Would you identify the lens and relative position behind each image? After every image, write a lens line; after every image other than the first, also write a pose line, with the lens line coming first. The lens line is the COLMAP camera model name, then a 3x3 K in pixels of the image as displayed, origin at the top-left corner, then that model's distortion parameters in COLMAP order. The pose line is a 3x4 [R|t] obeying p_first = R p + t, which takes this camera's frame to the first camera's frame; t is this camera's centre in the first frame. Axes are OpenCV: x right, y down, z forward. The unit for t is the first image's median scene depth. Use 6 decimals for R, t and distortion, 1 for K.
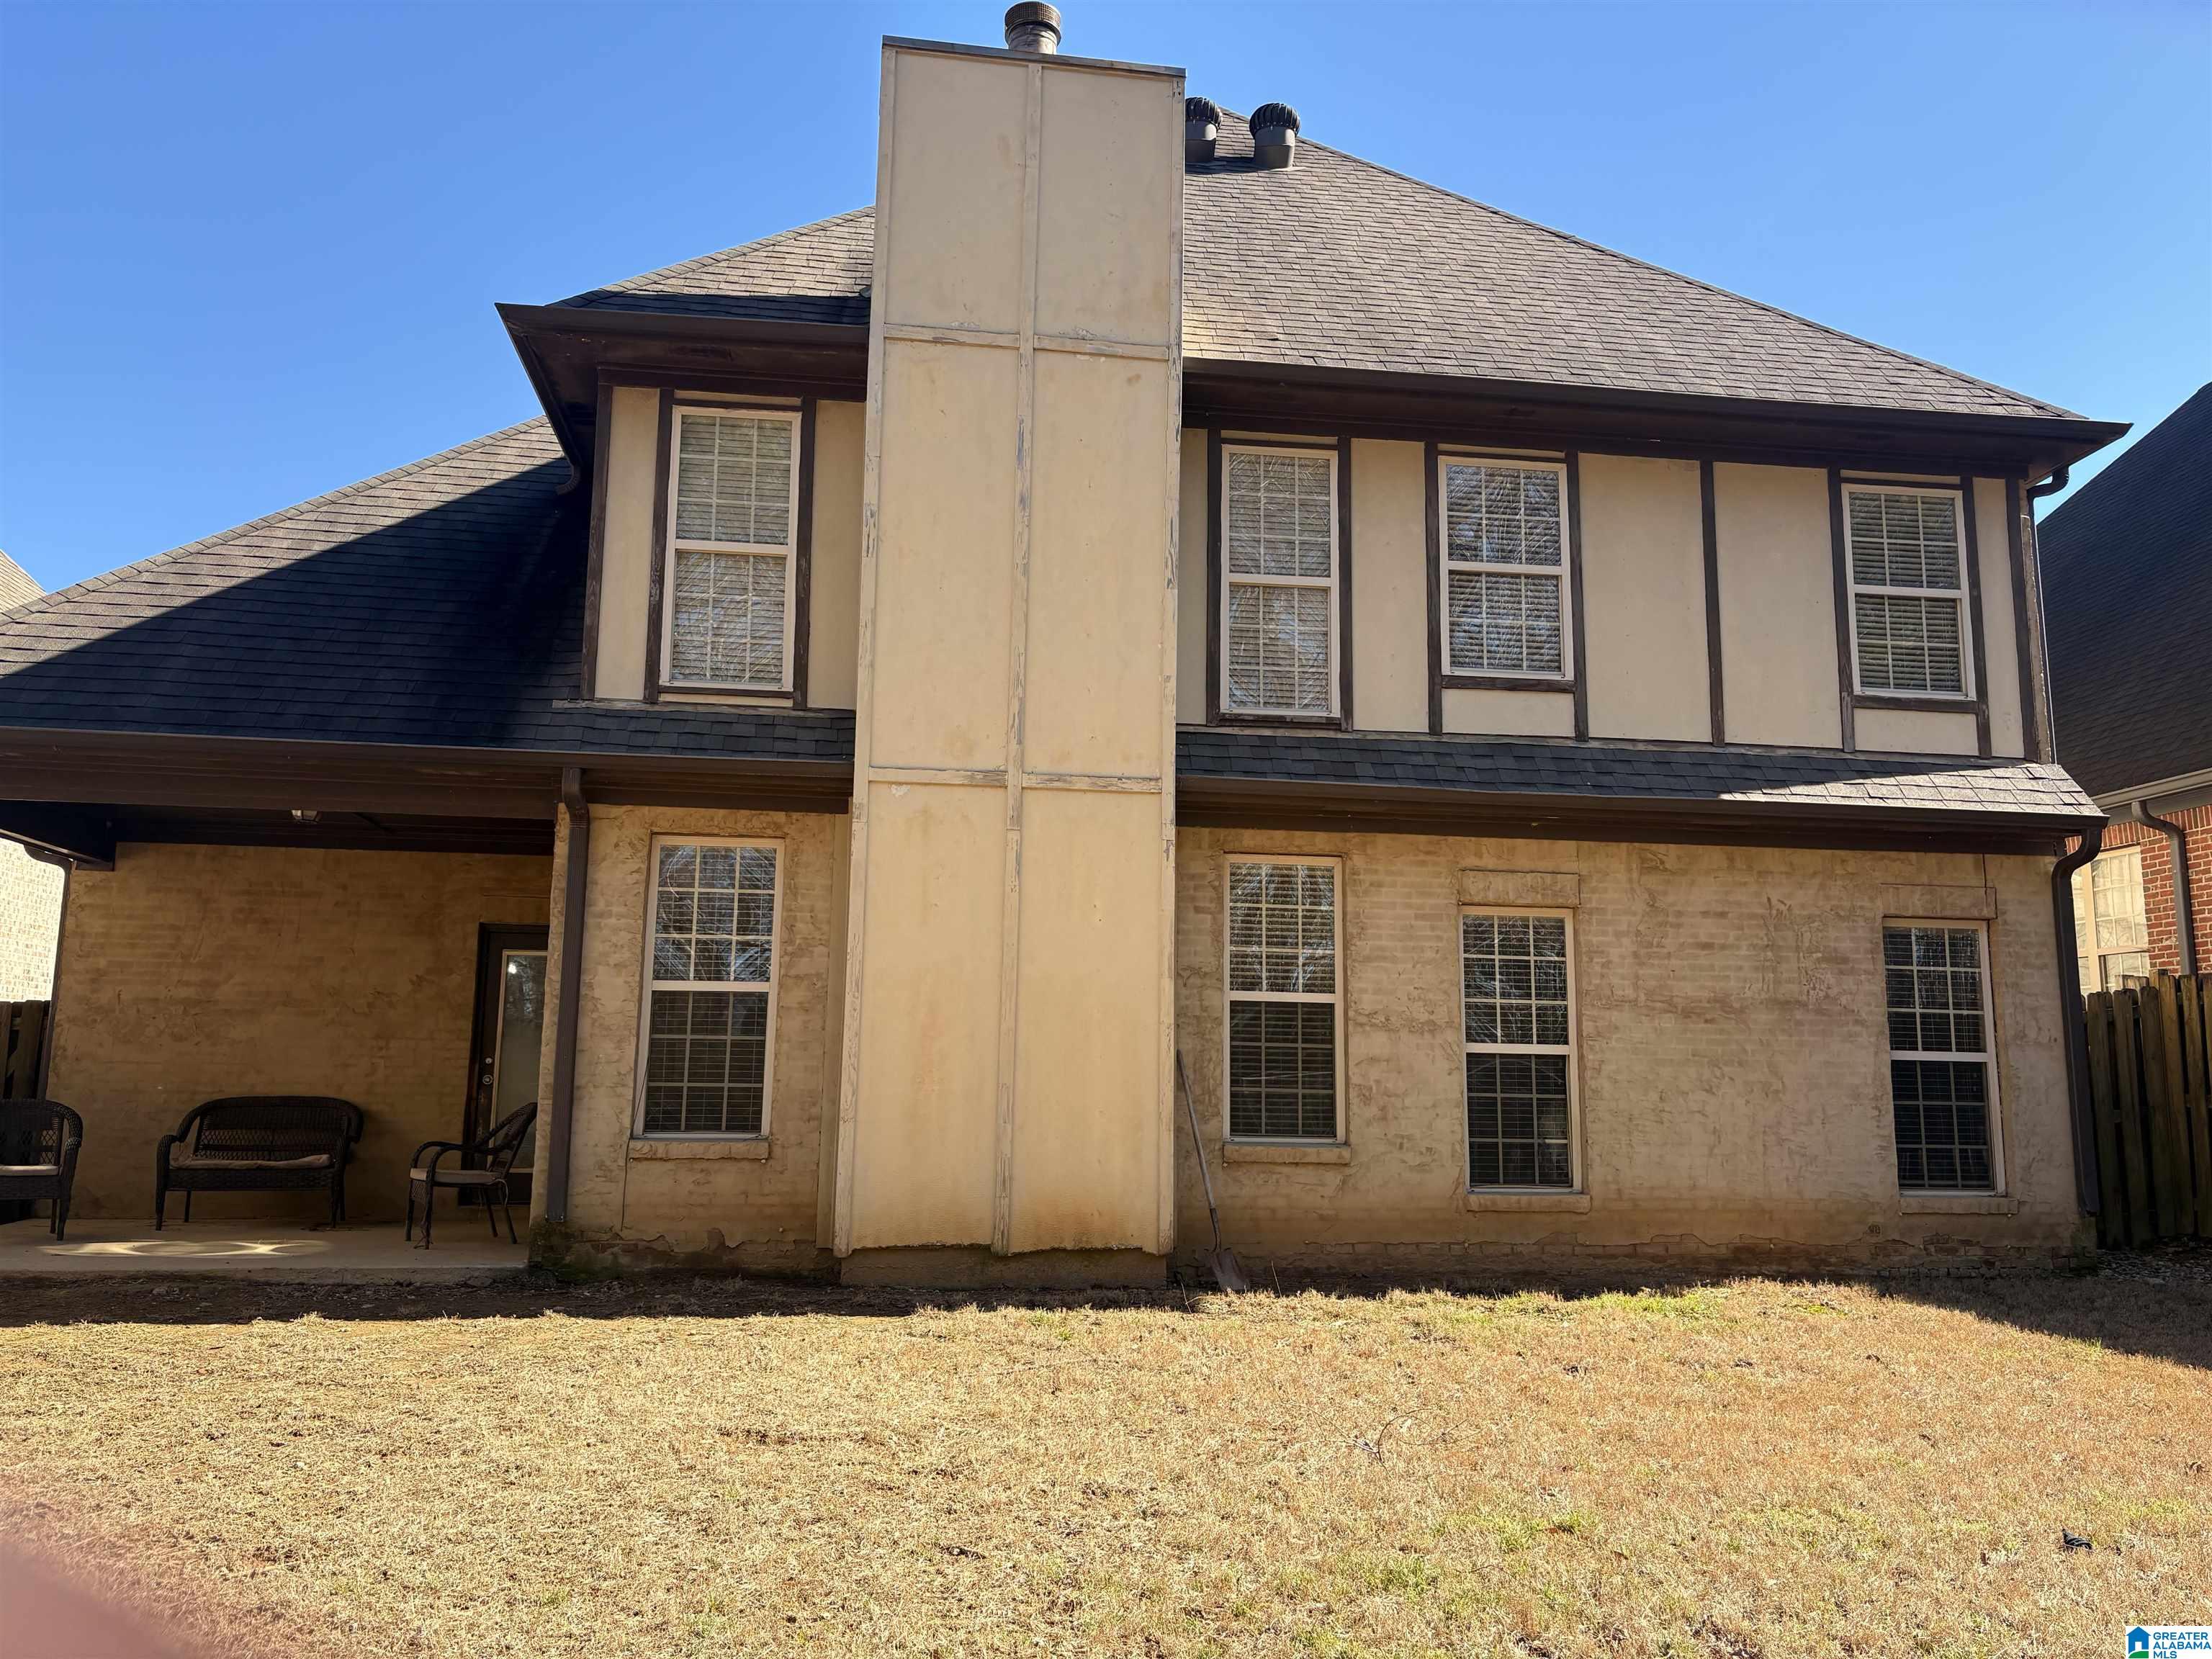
lens RADIAL K [[1685.0, 0, 1103.4], [0, 1685.0, 837.6], [0, 0, 1]] dist [0.049090, -0.053944]
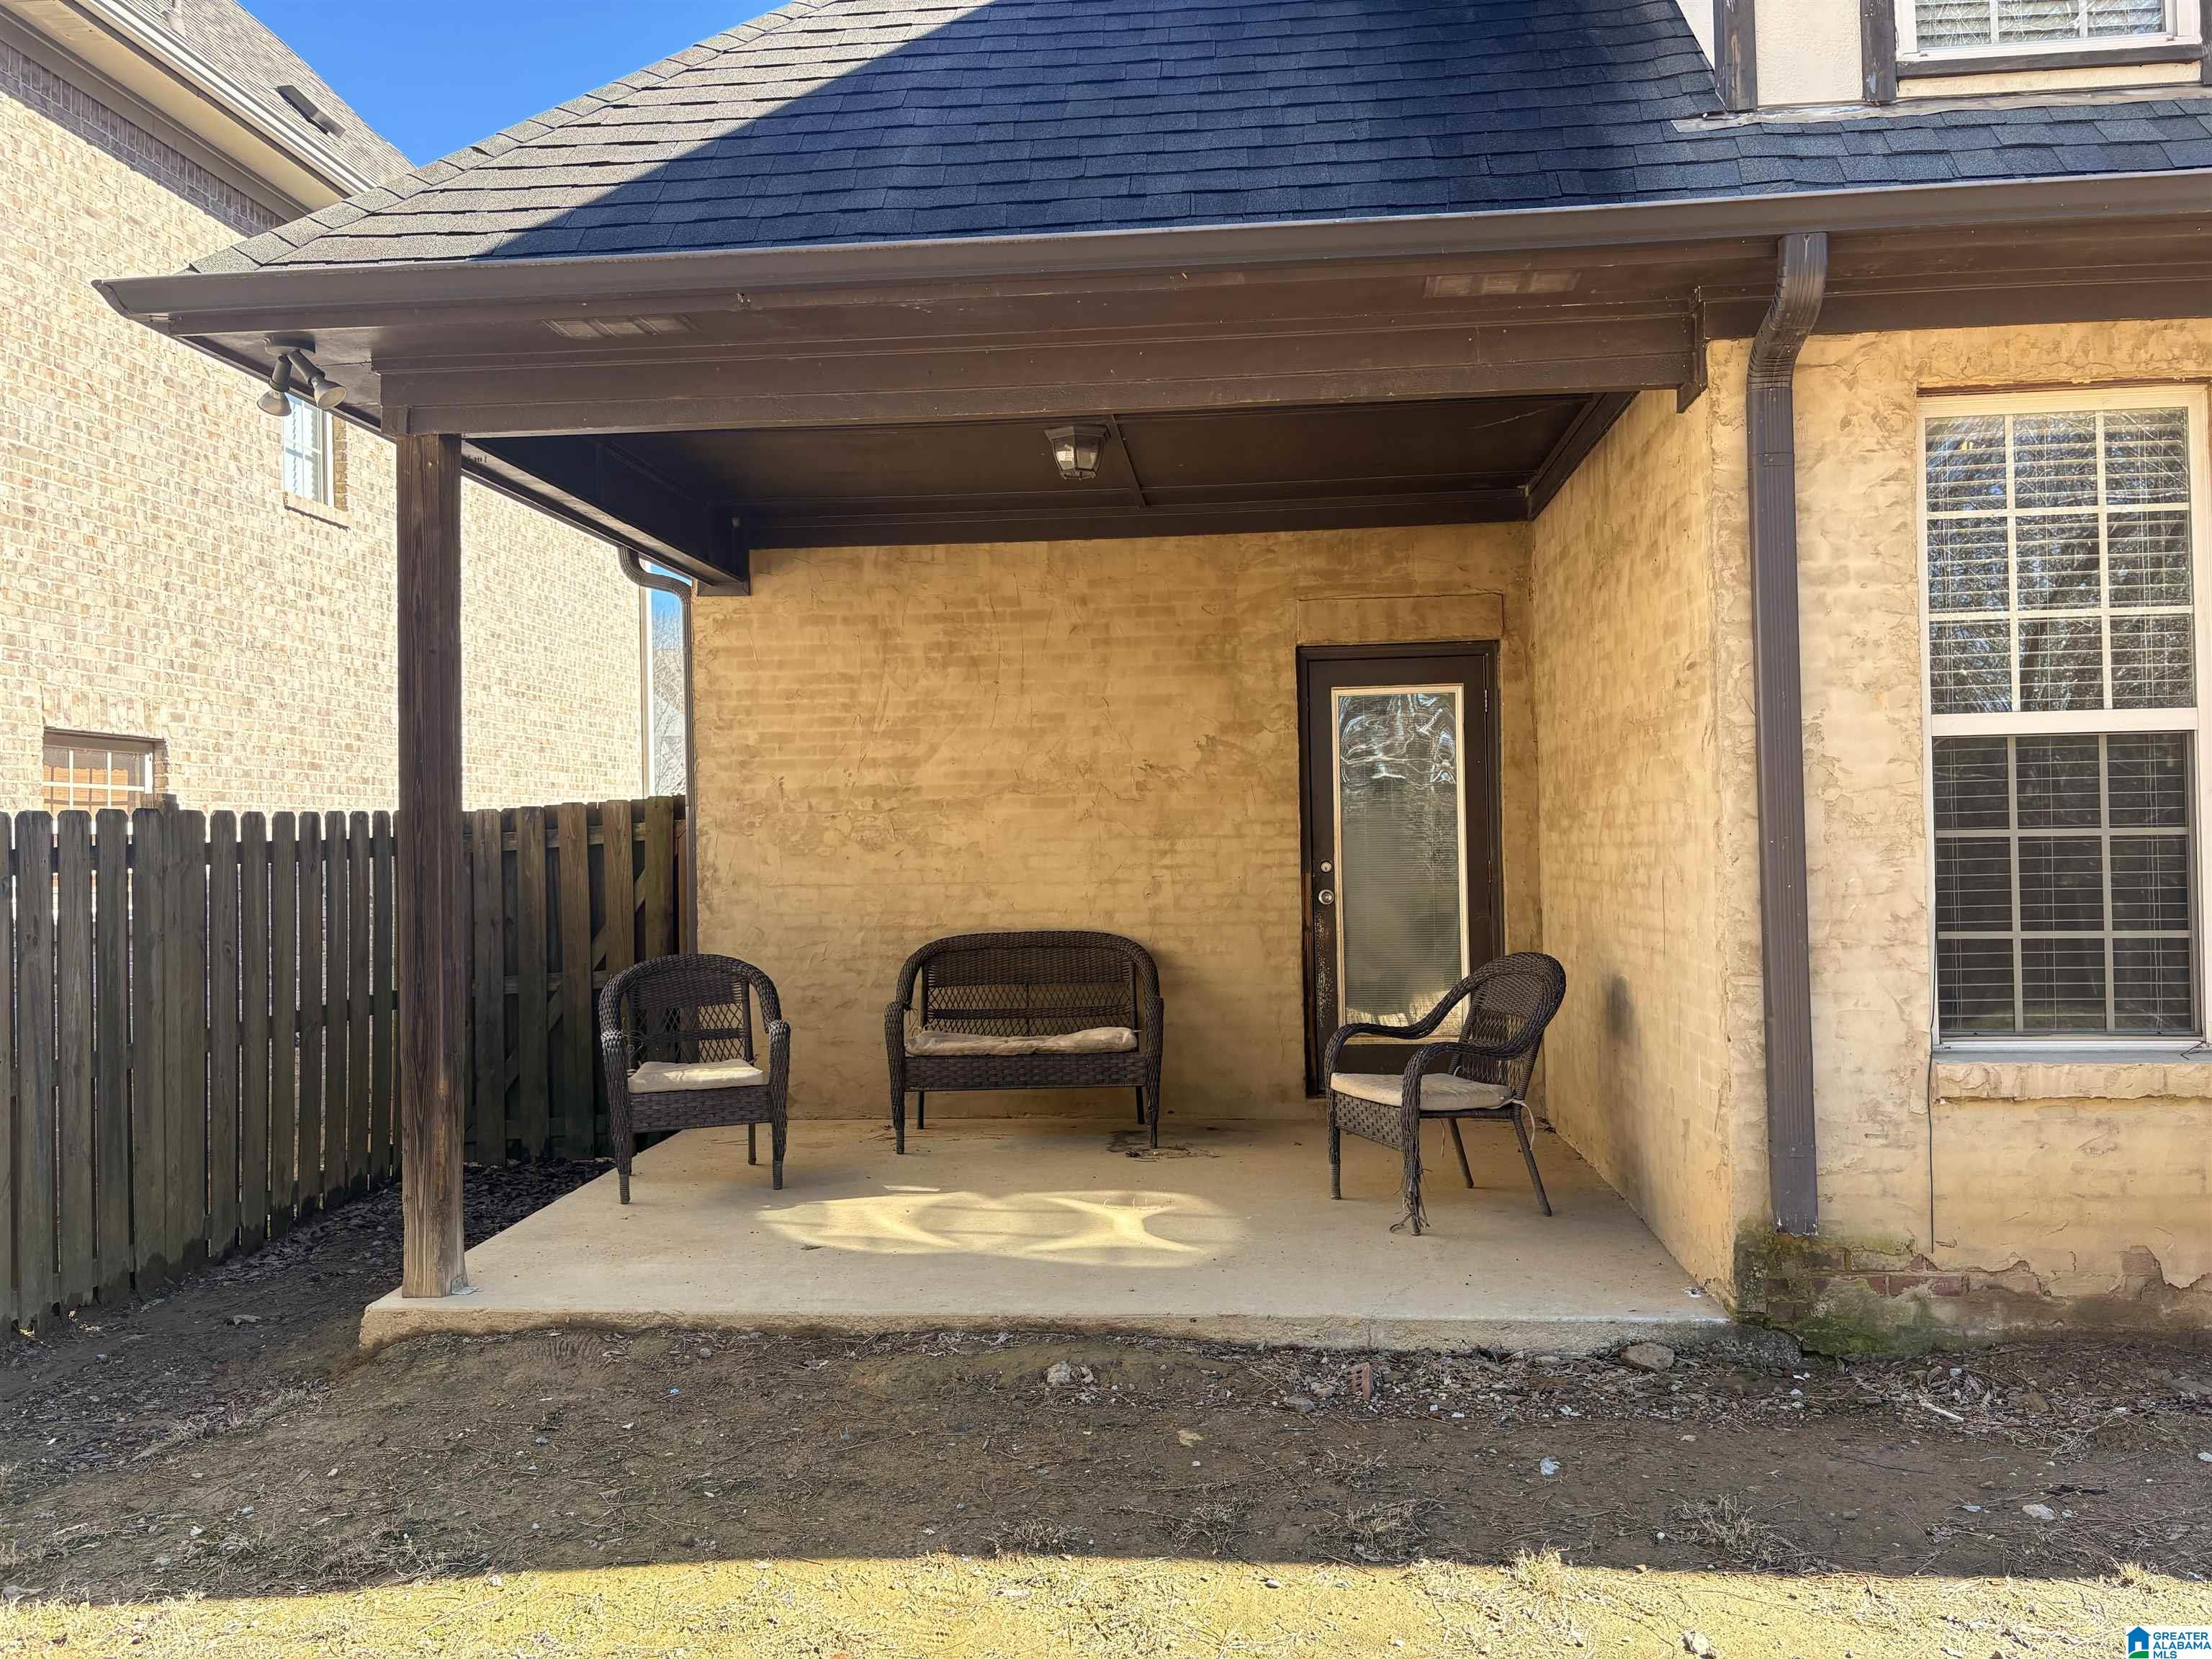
lens RADIAL K [[1685.0, 0, 1102.8], [0, 1685.0, 841.9], [0, 0, 1]] dist [0.049090, -0.053944]
pose [[0.971405, -0.030710, -0.235433, -0.308080], [0.065255, 0.987945, 0.140379, 0.031533], [0.228284, -0.151728, 0.961699, 0.403670]]
